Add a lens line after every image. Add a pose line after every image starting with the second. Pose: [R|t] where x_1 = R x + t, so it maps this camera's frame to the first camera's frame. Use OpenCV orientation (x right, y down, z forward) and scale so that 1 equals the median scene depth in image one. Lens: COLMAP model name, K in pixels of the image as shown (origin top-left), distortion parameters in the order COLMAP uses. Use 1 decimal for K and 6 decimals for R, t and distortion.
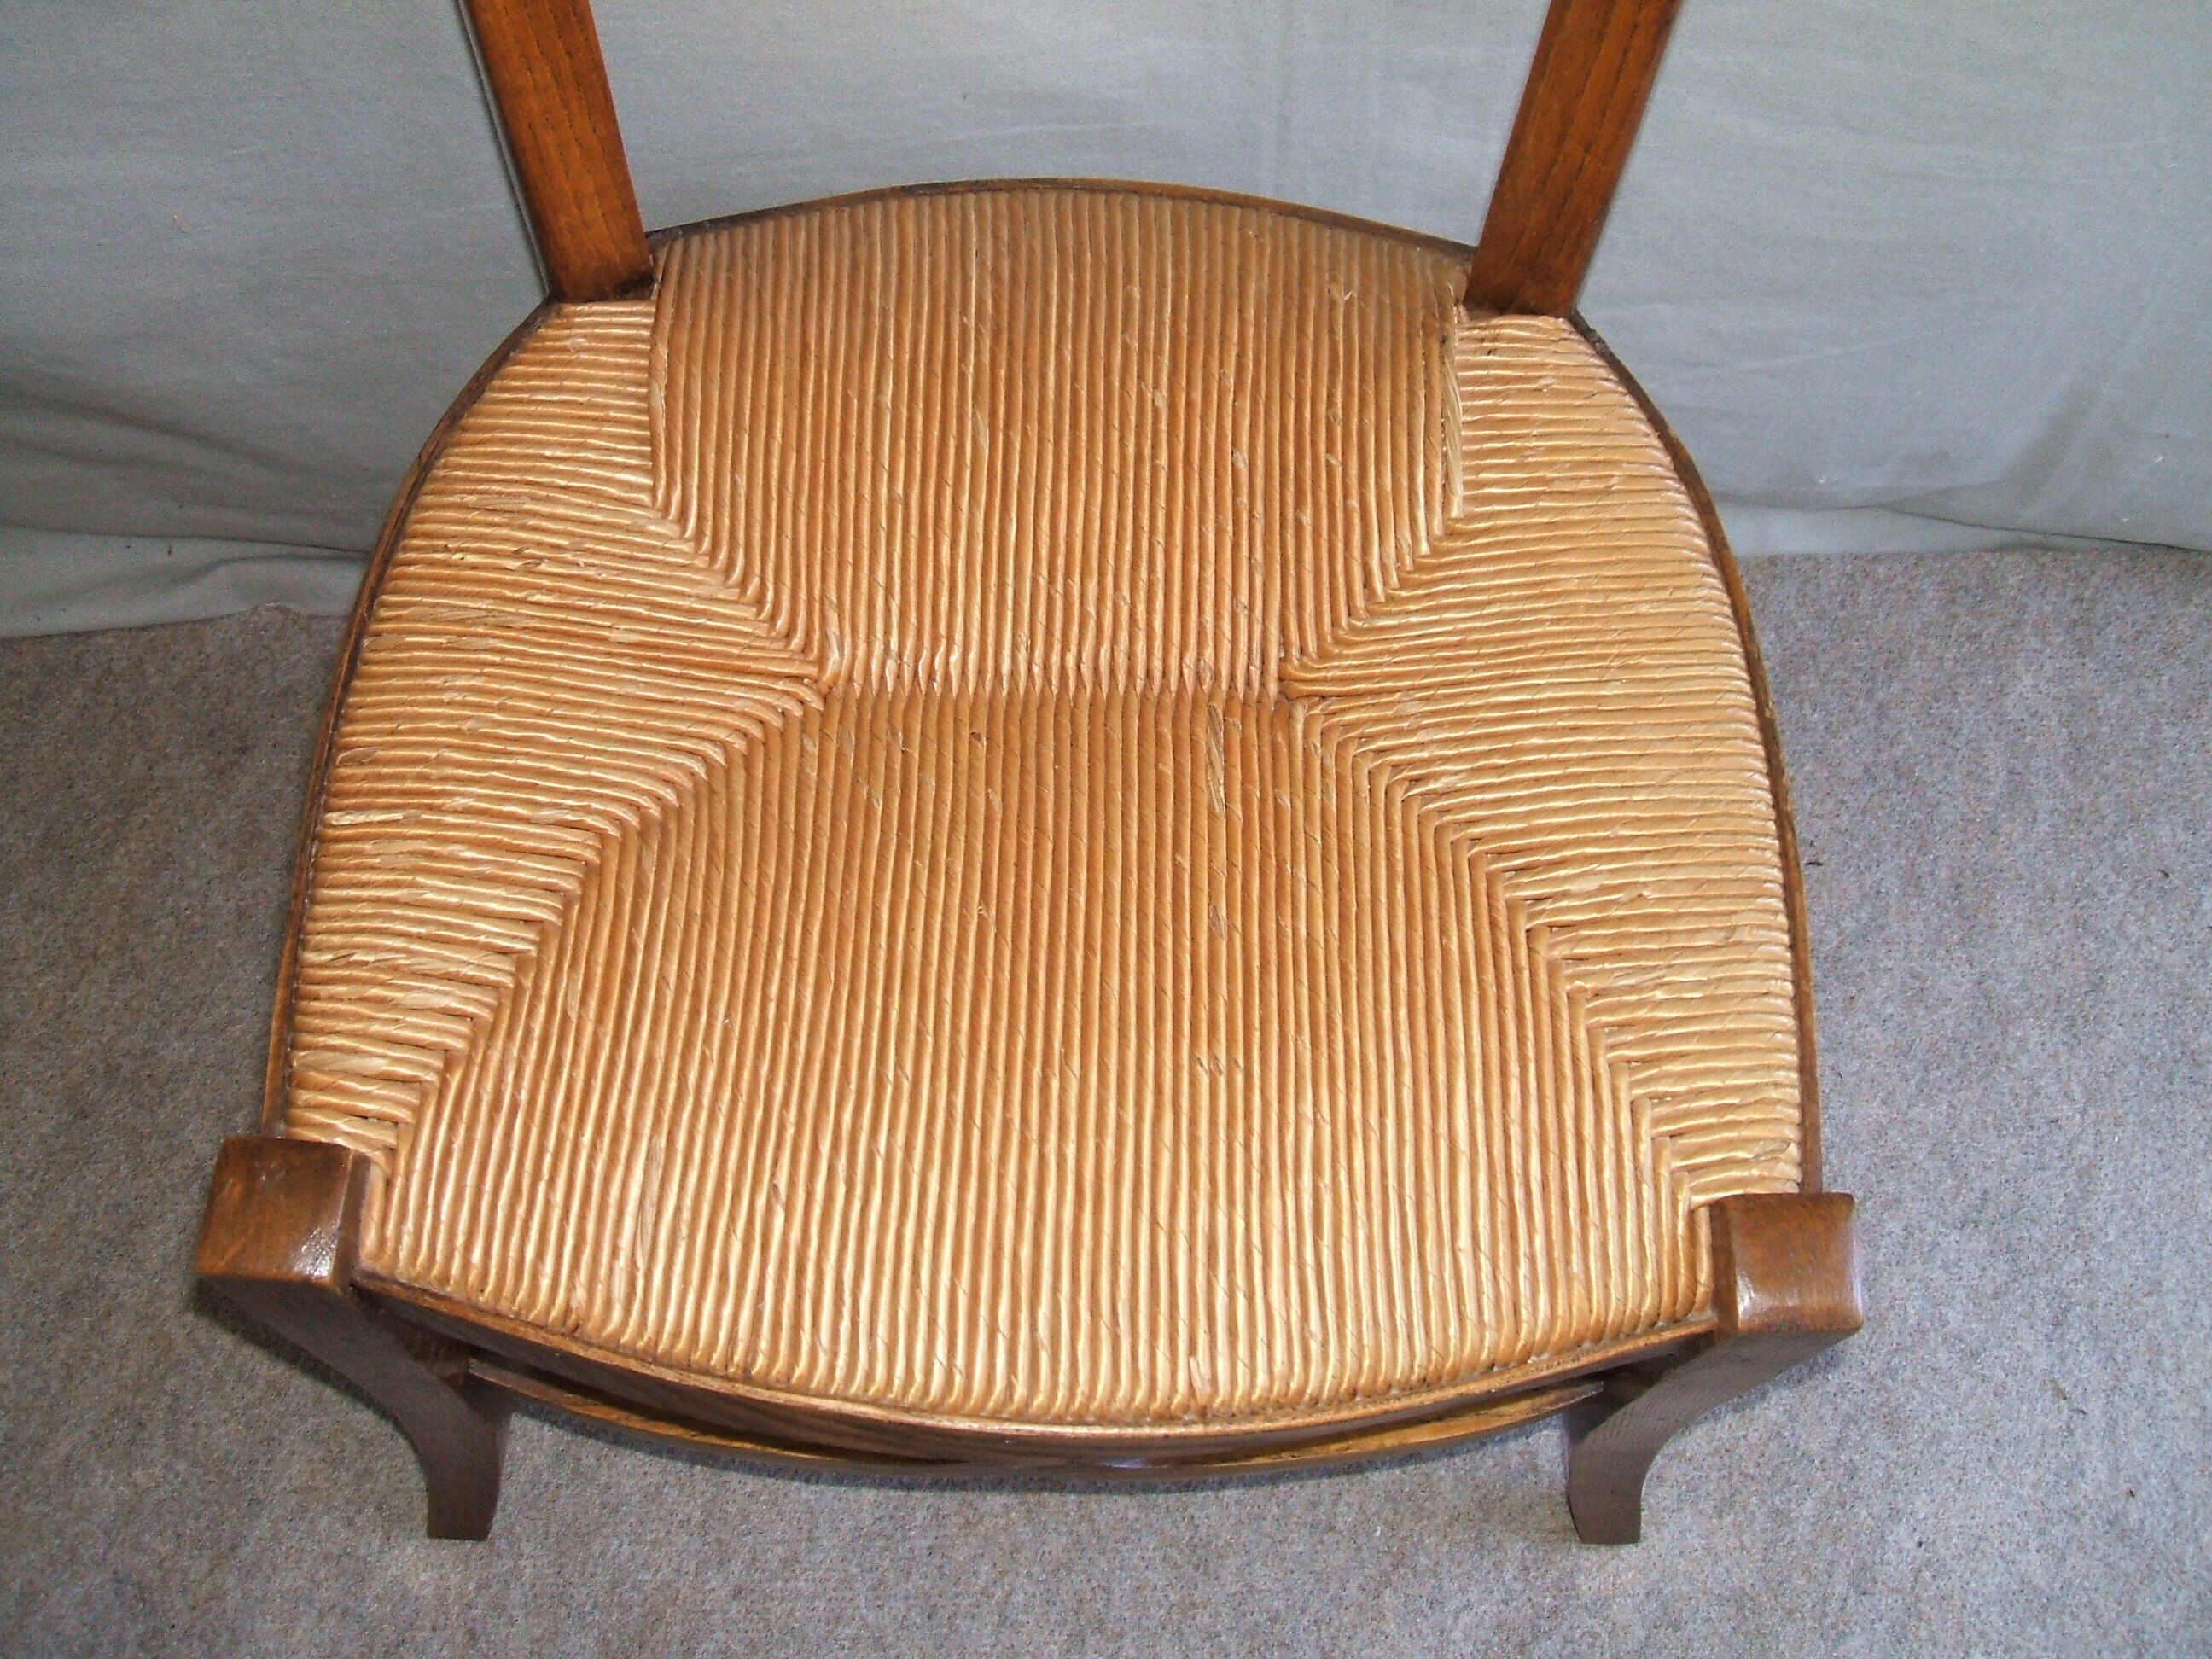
lens RADIAL K [[2516.4, 0, 1113.3], [0, 2516.4, 824.7], [0, 0, 1]] dist [-0.142662, 0.184555]
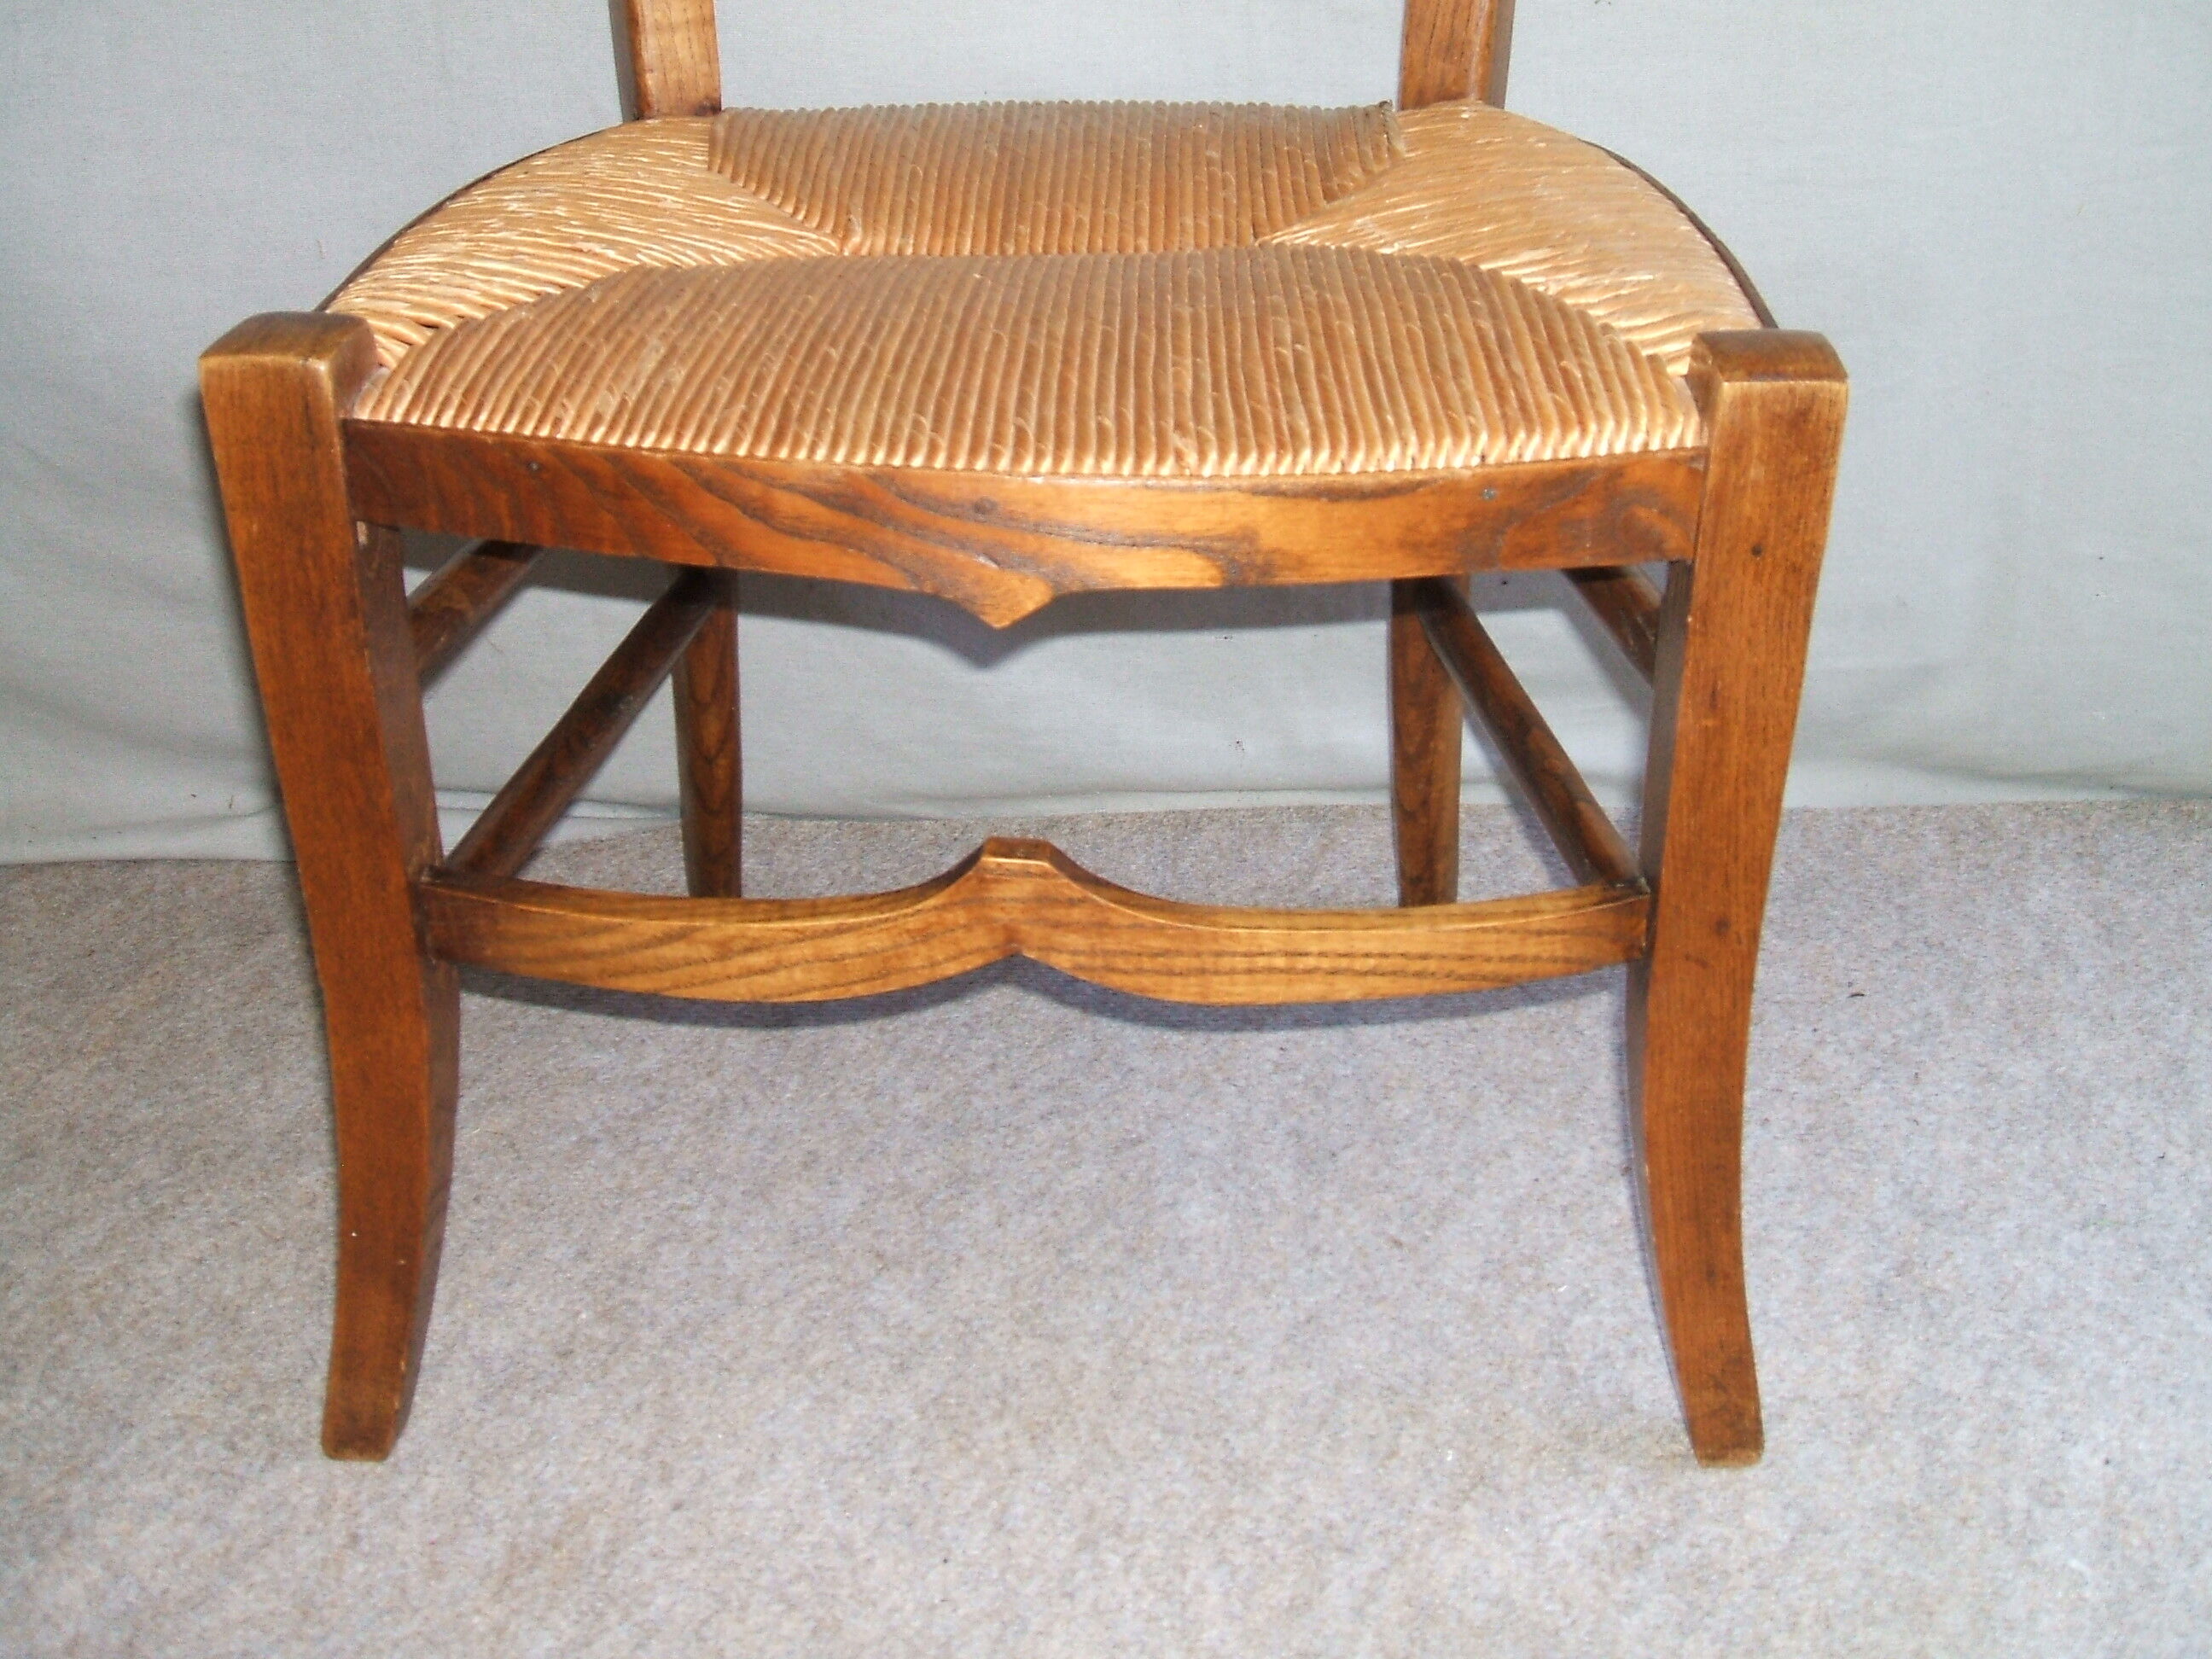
lens RADIAL K [[2516.4, 0, 1113.3], [0, 2516.4, 824.7], [0, 0, 1]] dist [-0.142662, 0.184555]
pose [[0.999405, -0.027974, -0.020155, 0.016345], [0.010491, 0.803571, -0.595116, 0.615469], [0.032844, 0.594551, 0.803387, 0.200470]]
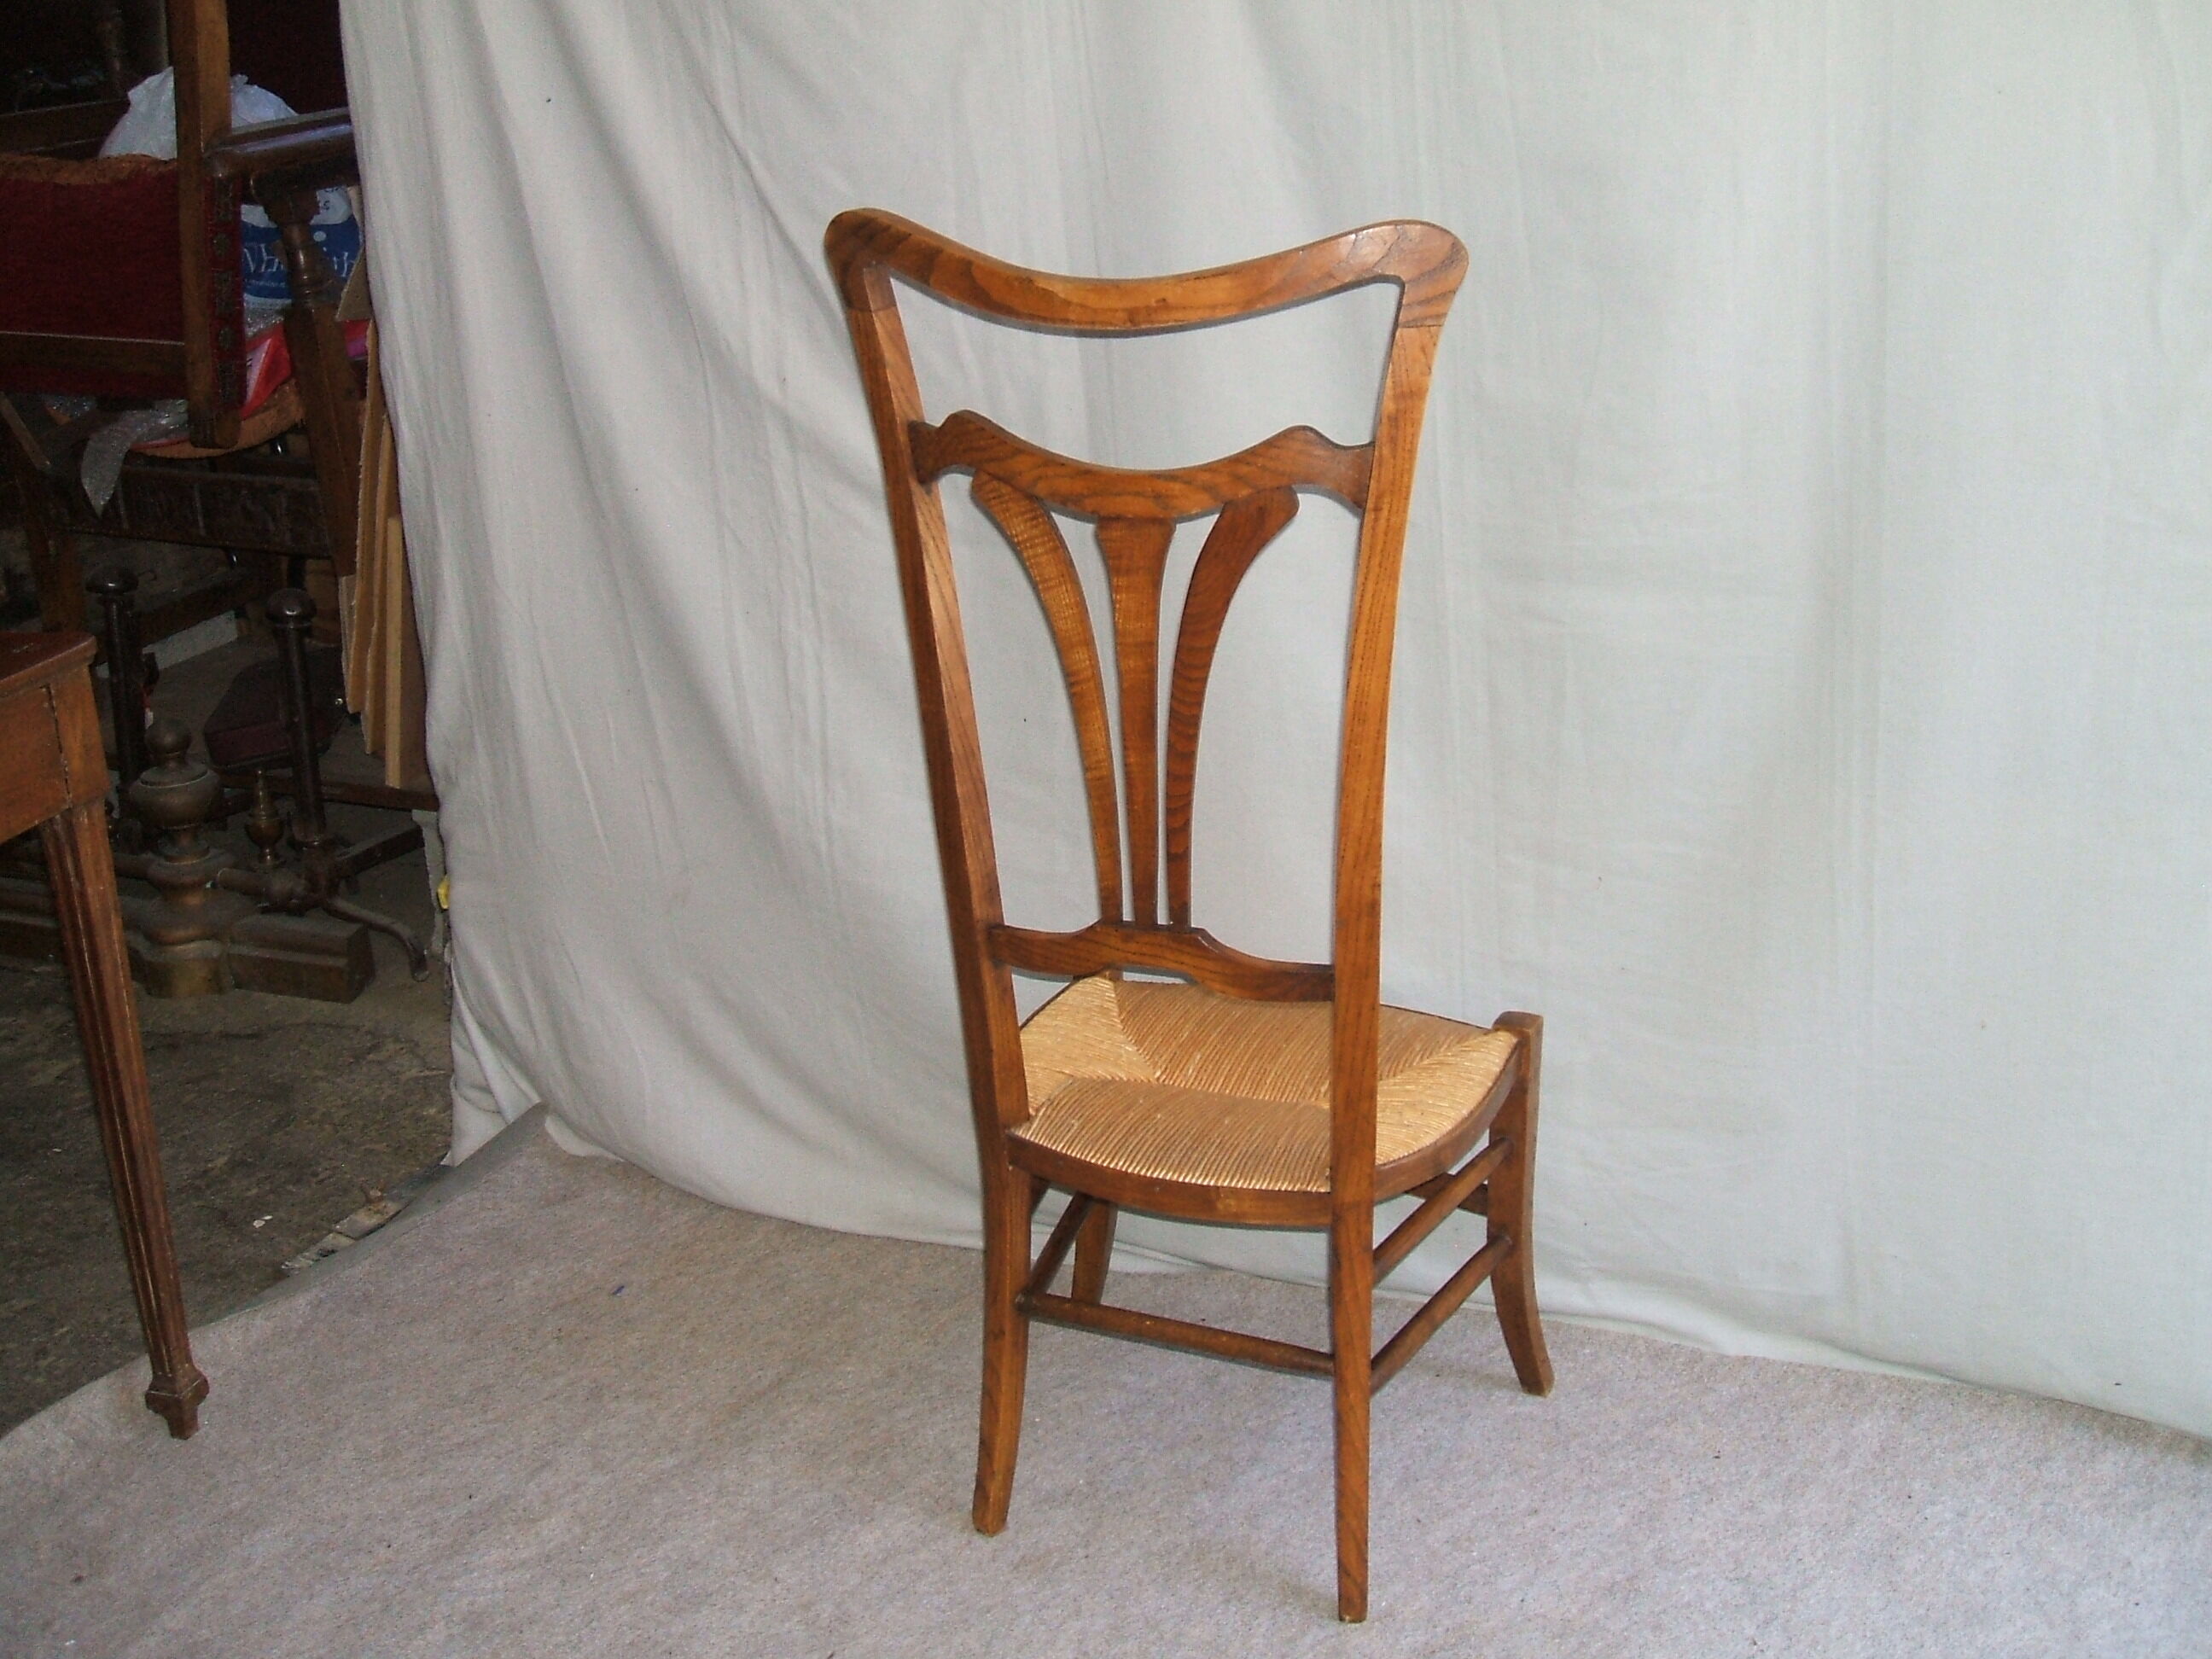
lens RADIAL K [[2499.2, 0, 1106.0], [0, 2499.2, 829.5], [0, 0, 1]] dist [-0.144638, 0.173493]
pose [[0.912574, 0.068684, -0.403102, 0.676648], [-0.329361, 0.707696, -0.625050, 1.185163], [0.242343, 0.703170, 0.668447, -0.863459]]
